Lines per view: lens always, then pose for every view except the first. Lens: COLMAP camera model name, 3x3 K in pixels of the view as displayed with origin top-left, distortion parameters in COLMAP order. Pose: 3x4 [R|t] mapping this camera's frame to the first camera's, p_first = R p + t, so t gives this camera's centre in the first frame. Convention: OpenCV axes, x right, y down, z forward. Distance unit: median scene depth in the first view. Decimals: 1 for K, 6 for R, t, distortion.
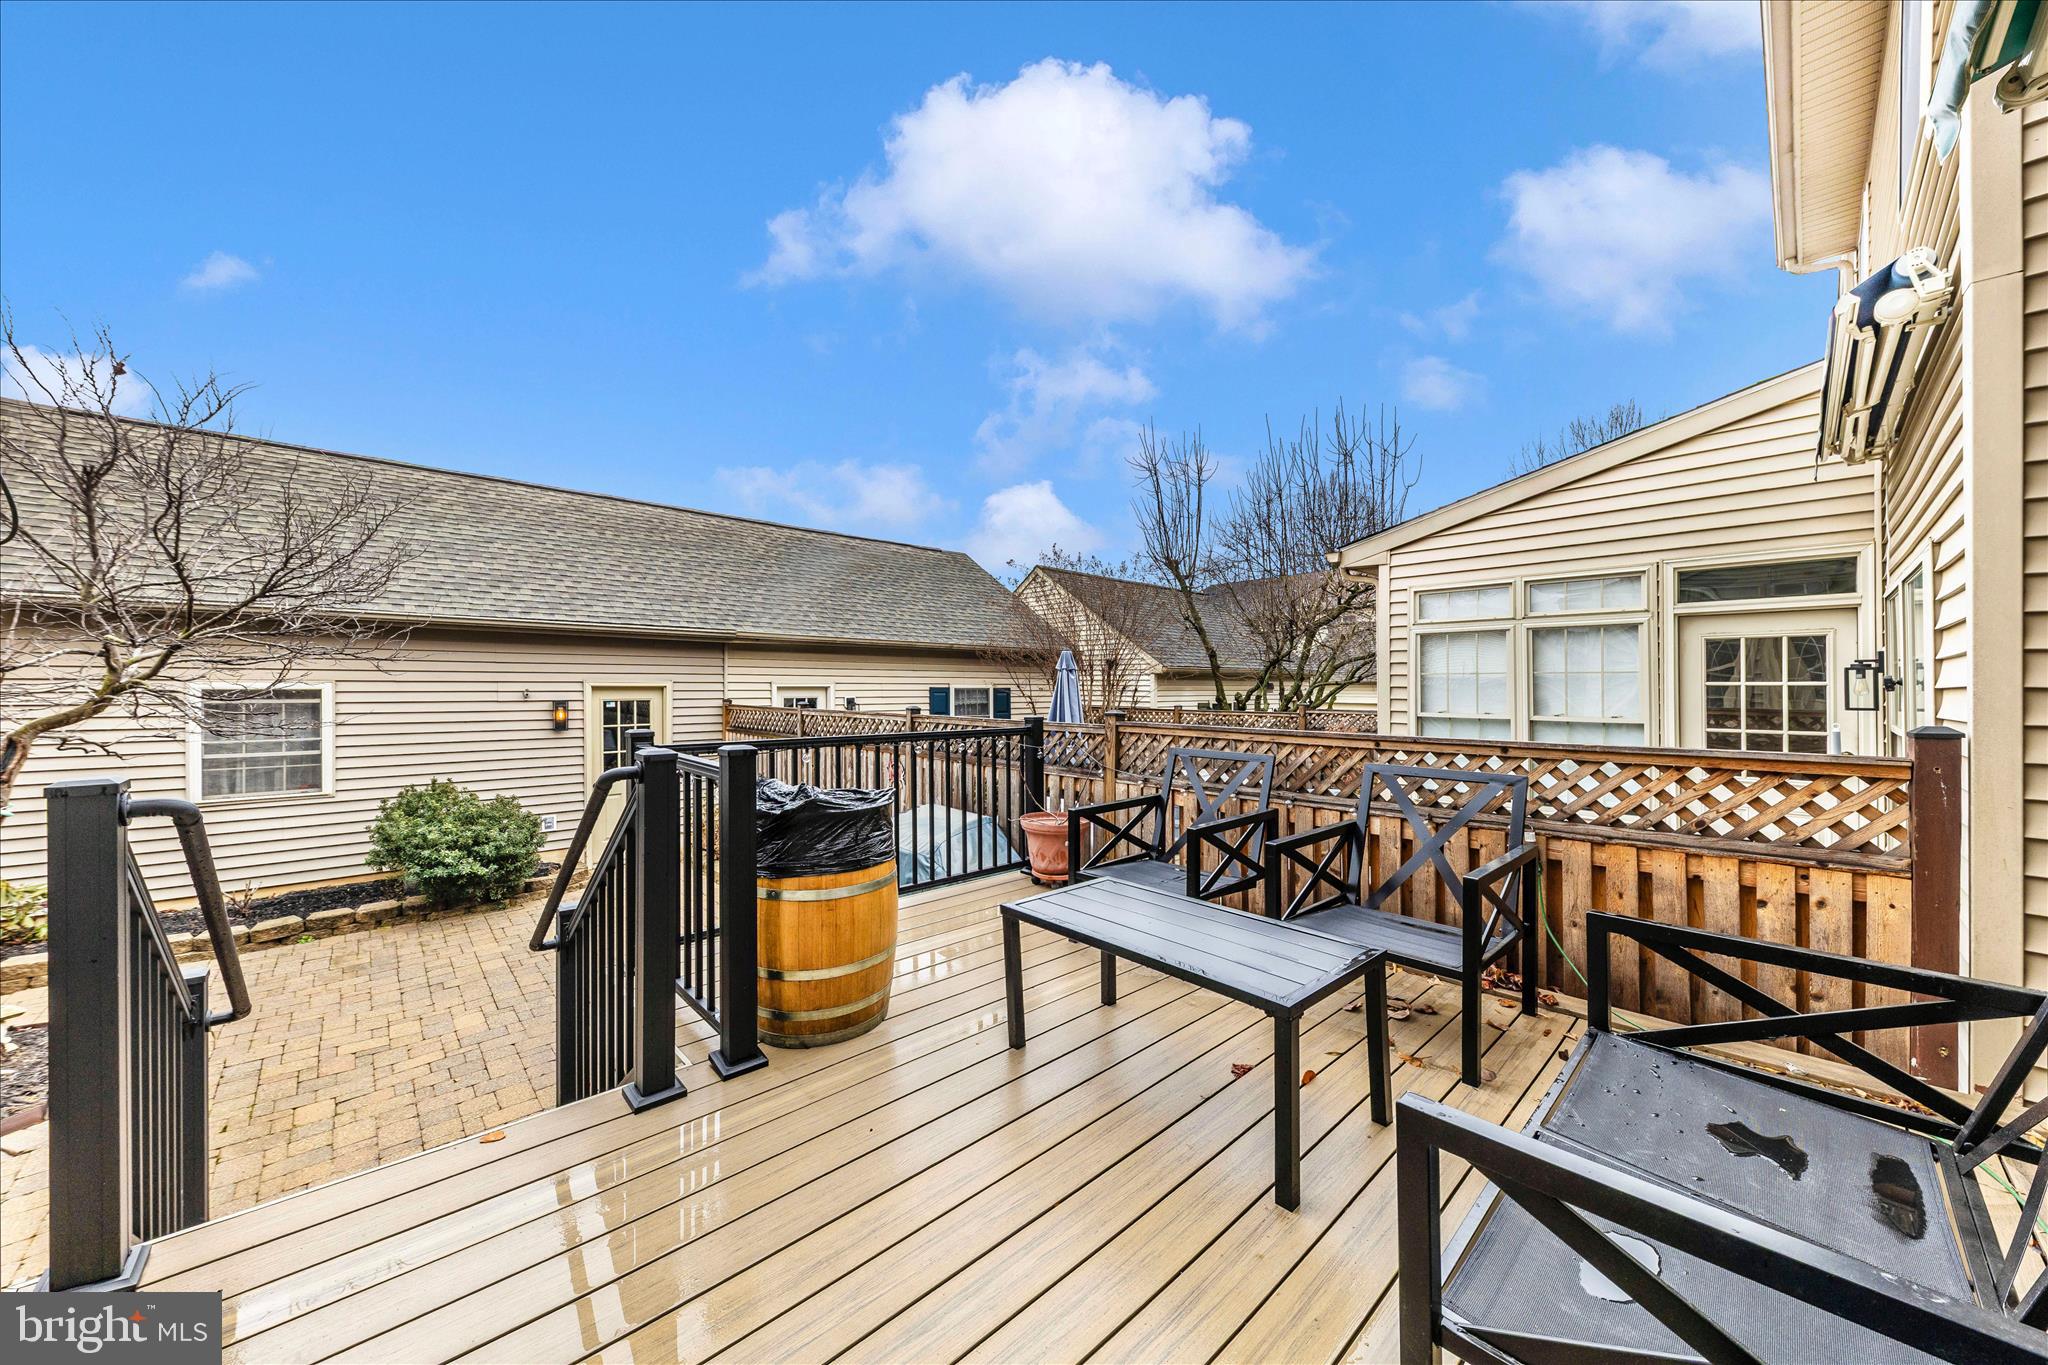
lens RADIAL K [[713.8, 0, 1025.6], [0, 713.8, 689.6], [0, 0, 1]] dist [0.010231, -0.002897]
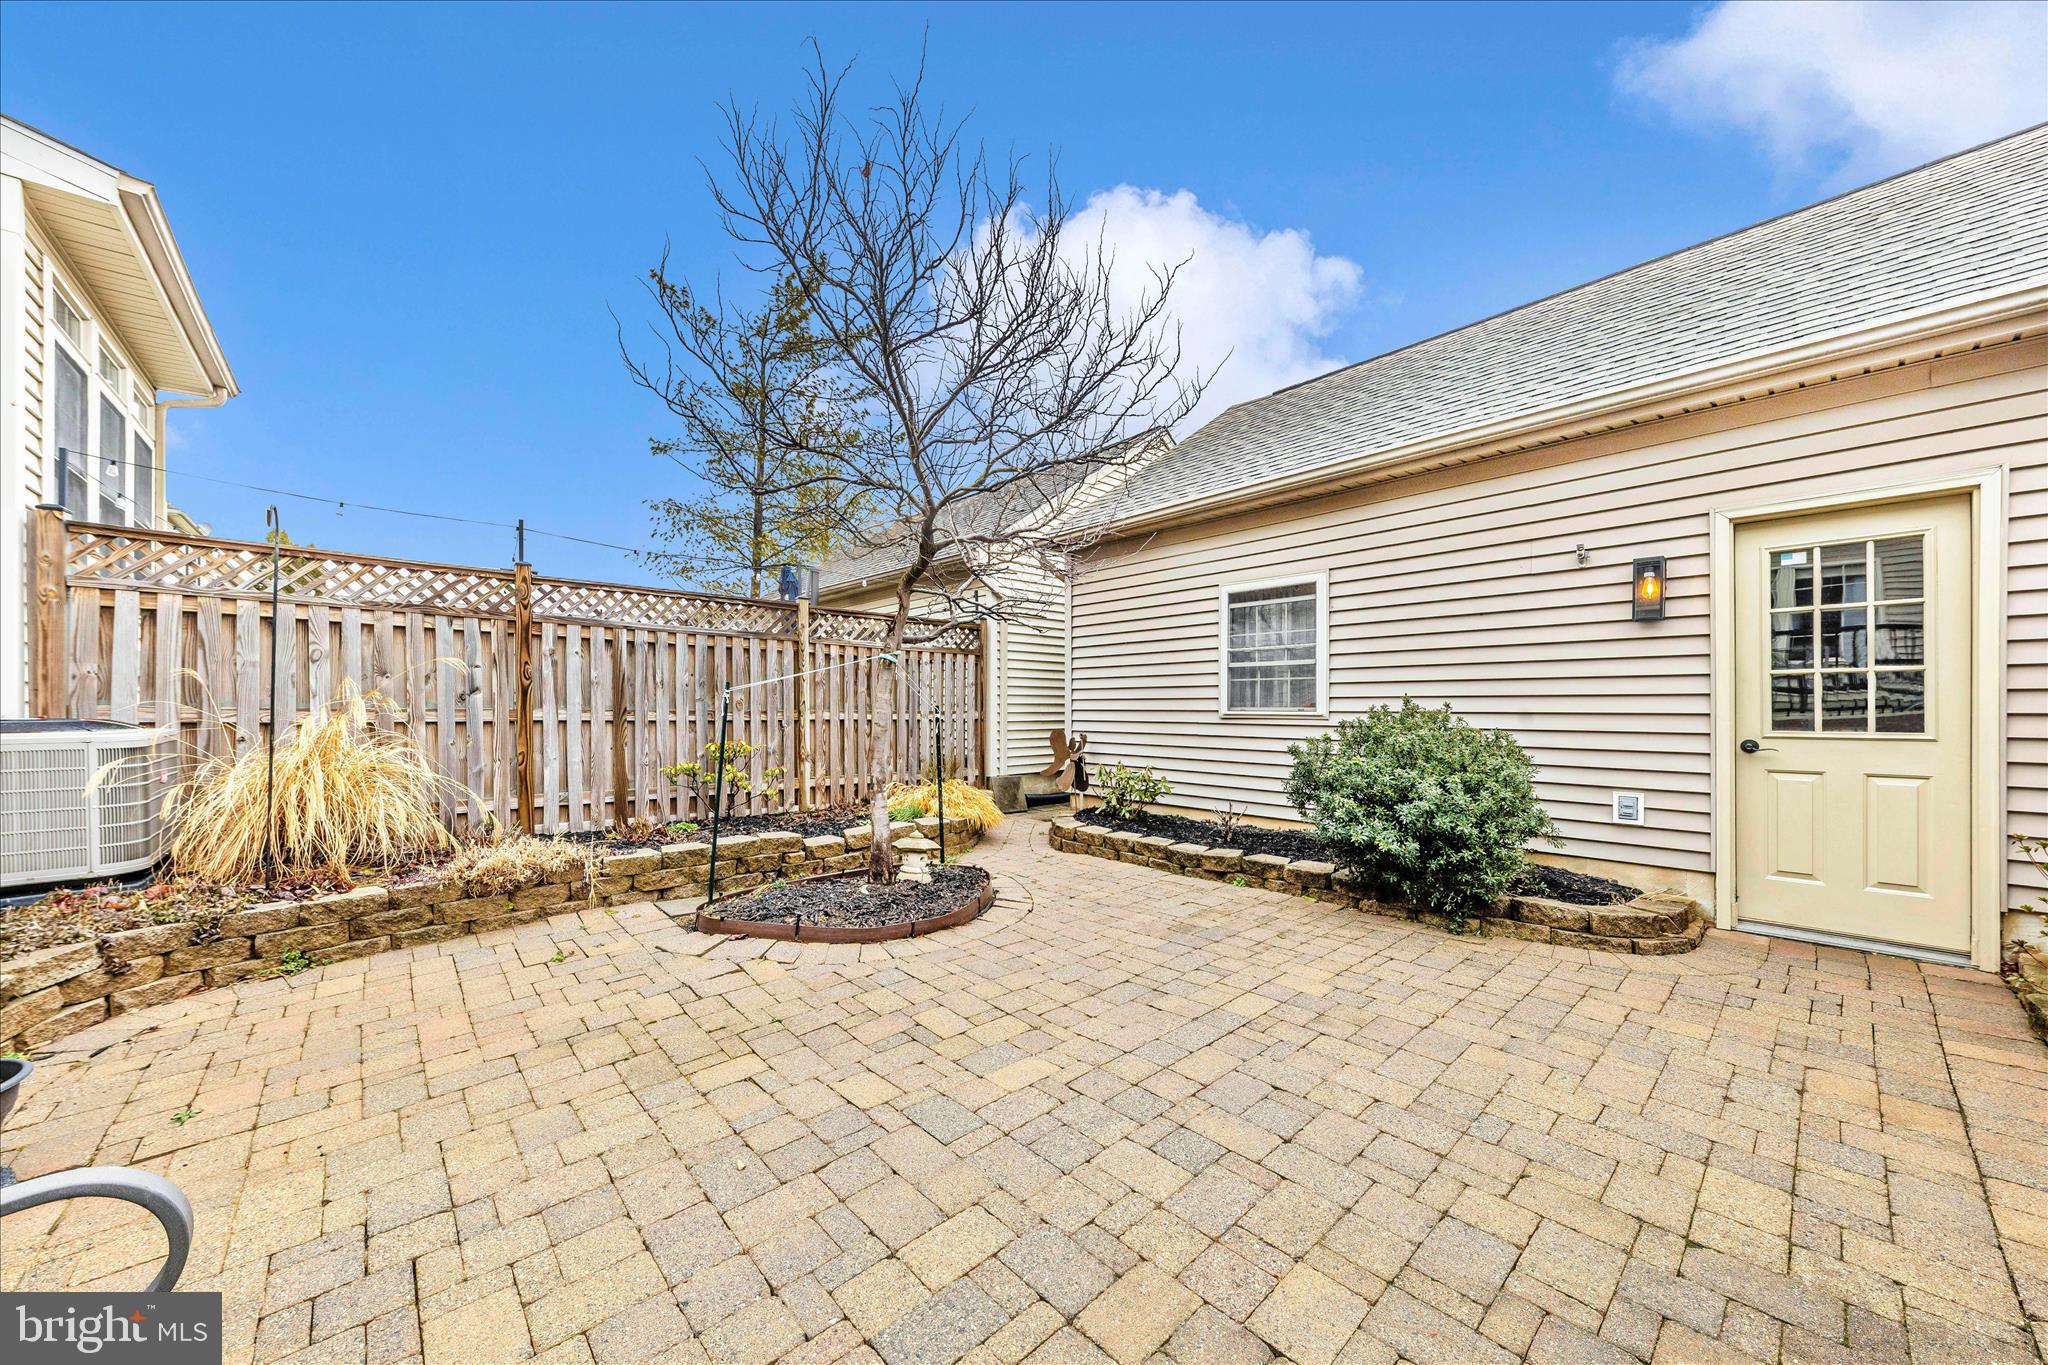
lens RADIAL K [[720.9, 0, 1032.9], [0, 720.9, 716.7], [0, 0, 1]] dist [0.008233, -0.004157]
pose [[-0.004746, 0.012294, -0.999913, -0.189201], [-0.002534, 0.999921, 0.012306, 0.142948], [0.999986, 0.002592, -0.004714, 0.713325]]
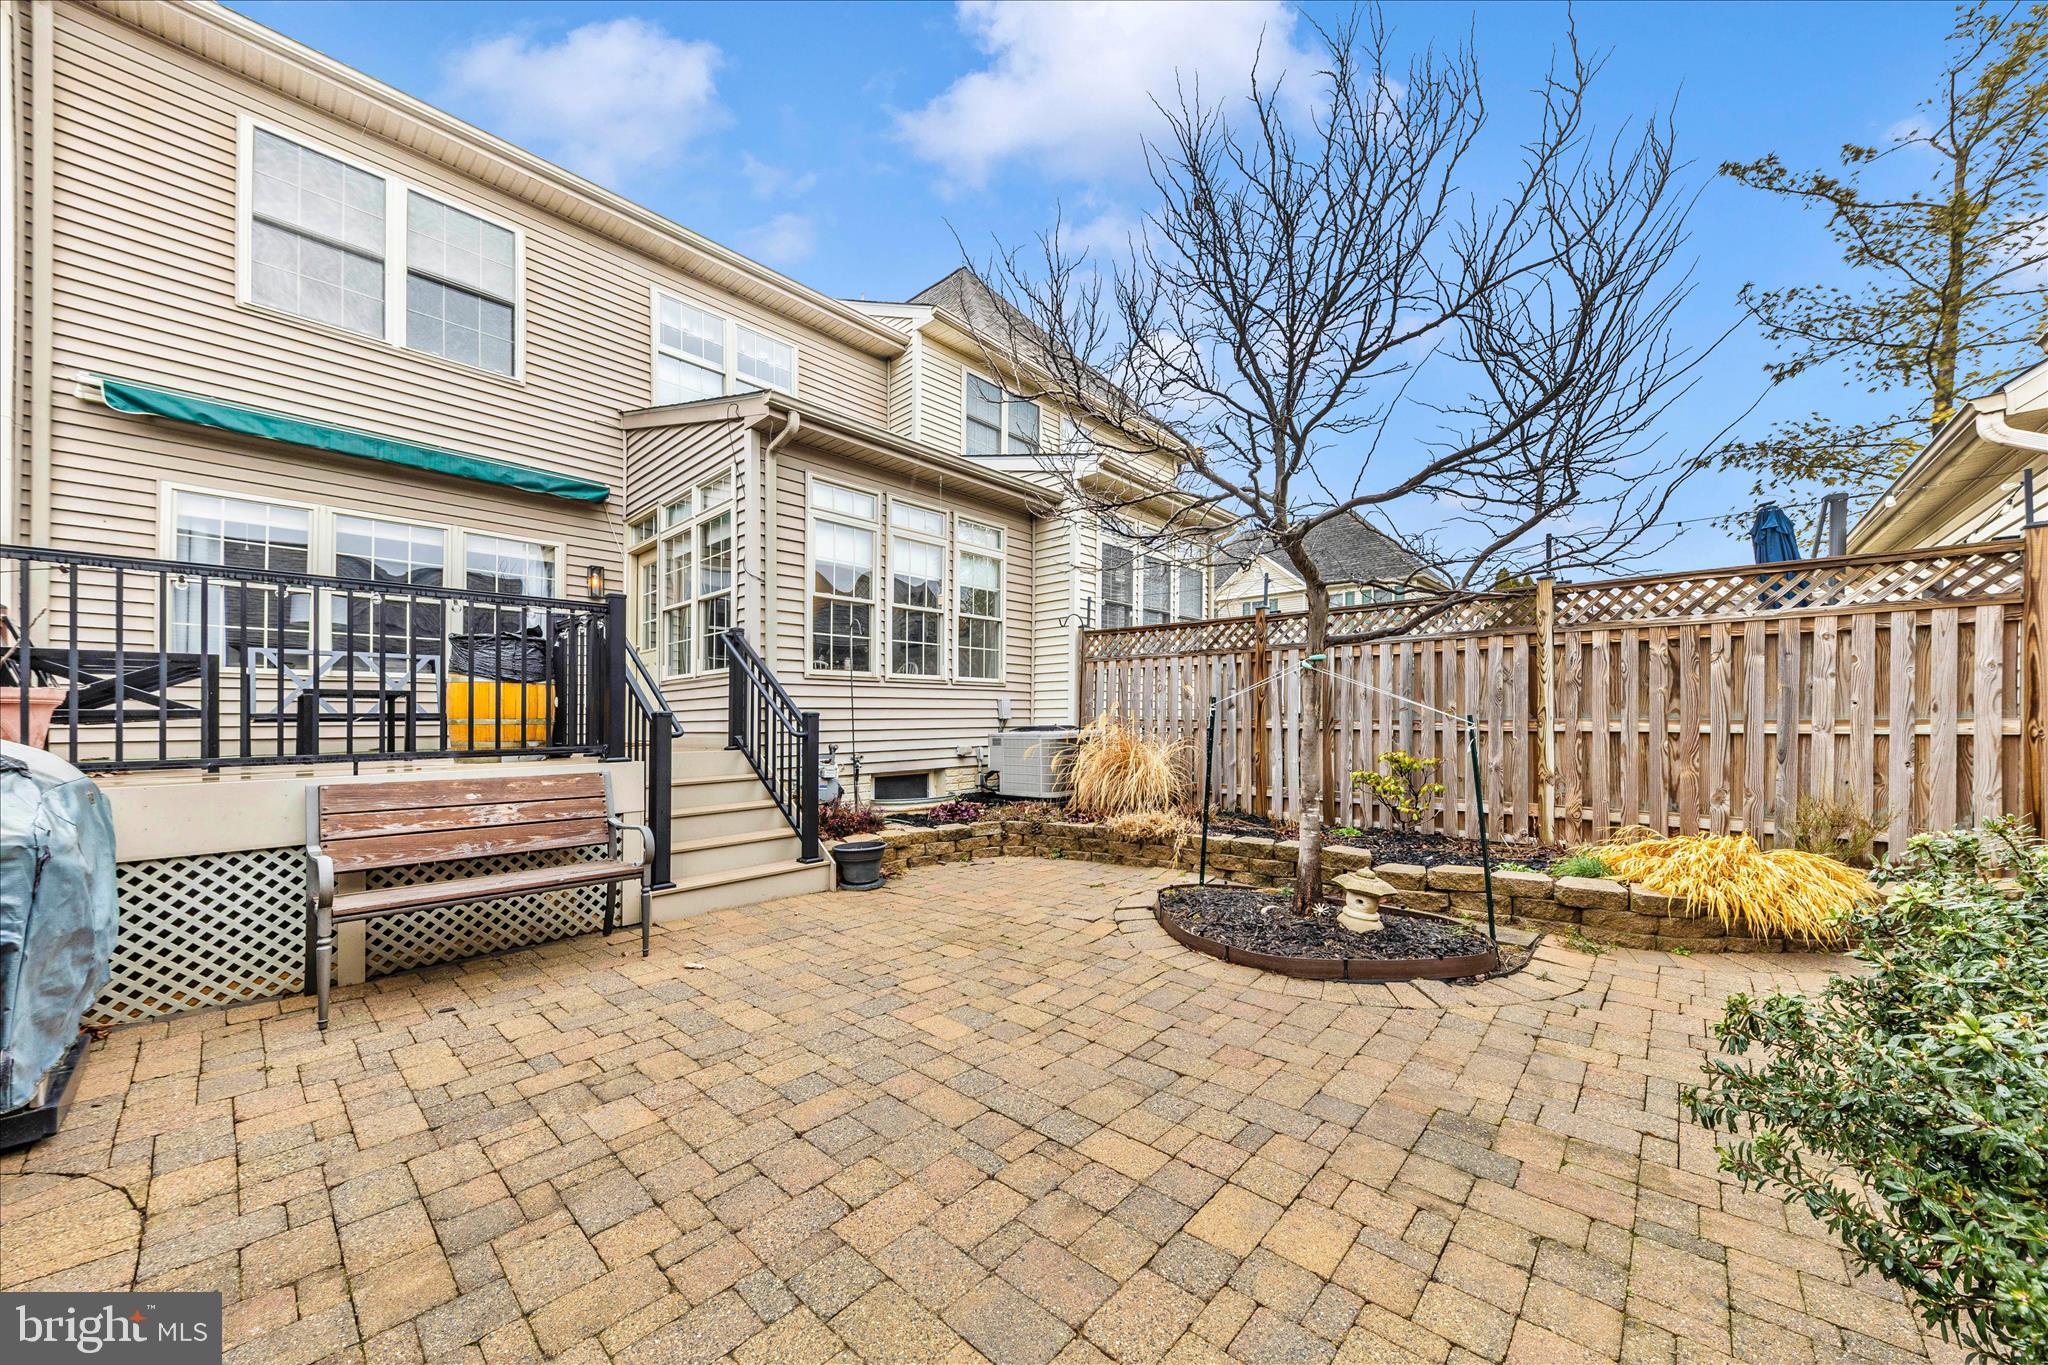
lens RADIAL K [[714.5, 0, 1016.3], [0, 714.5, 719.8], [0, 0, 1]] dist [0.019350, -0.015131]
pose [[-0.996831, 0.009476, -0.078986, -0.559068], [0.009463, 0.999955, 0.000549, 0.141991], [0.078987, -0.000201, -0.996876, 1.137441]]
